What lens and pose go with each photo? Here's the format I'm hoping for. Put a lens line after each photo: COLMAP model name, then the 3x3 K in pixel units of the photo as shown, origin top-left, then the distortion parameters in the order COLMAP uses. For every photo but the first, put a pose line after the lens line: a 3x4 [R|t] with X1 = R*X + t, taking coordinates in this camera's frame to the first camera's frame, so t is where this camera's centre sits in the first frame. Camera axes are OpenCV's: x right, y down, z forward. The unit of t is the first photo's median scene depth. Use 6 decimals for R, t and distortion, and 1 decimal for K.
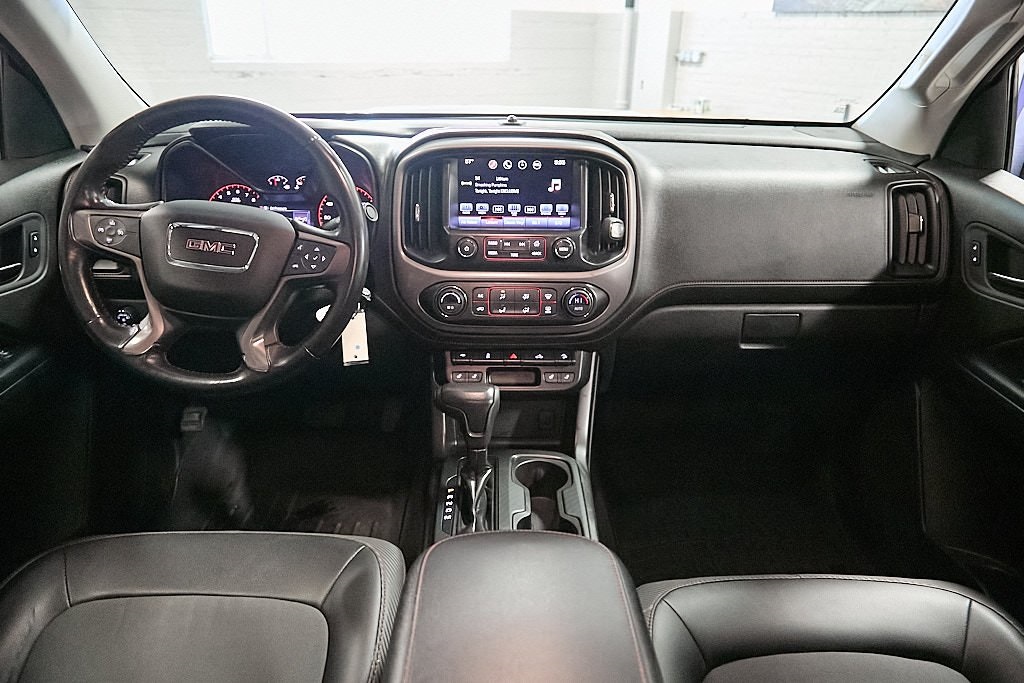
lens RADIAL K [[699.5, 0, 514.5], [0, 699.5, 342.1], [0, 0, 1]] dist [-0.003440, 0.000674]
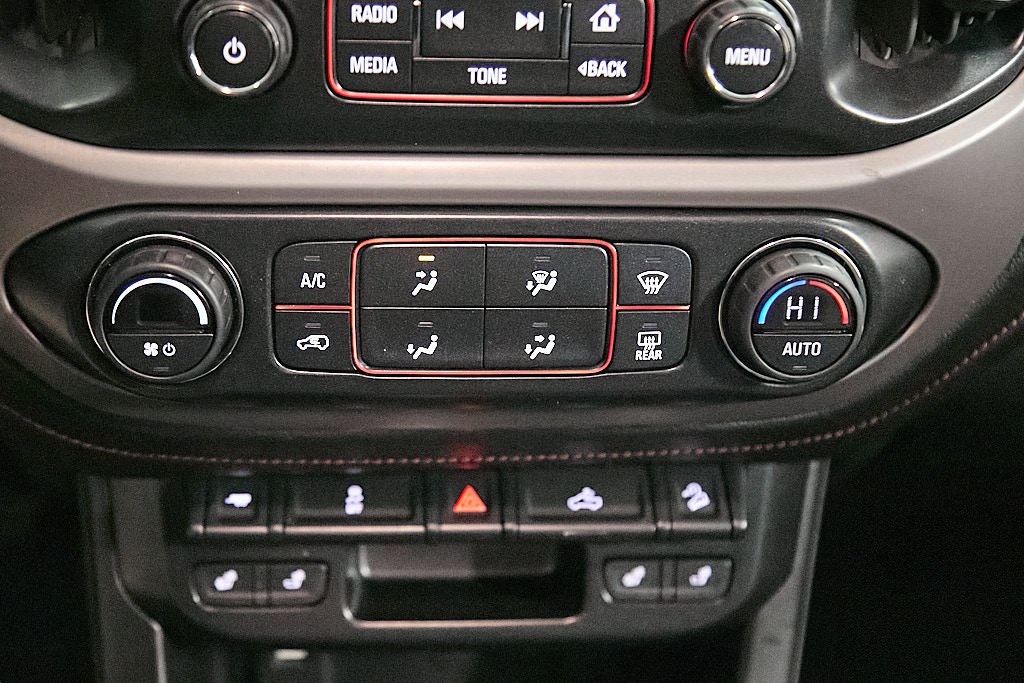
lens RADIAL K [[1573.6, 0, 505.9], [0, 1573.6, 361.7], [0, 0, 1]] dist [-0.079152, -0.037455]
pose [[0.998229, -0.001211, 0.059476, -0.020484], [-0.013170, 0.970486, 0.240799, -0.150189], [-0.058012, -0.241156, 0.968751, 0.556527]]
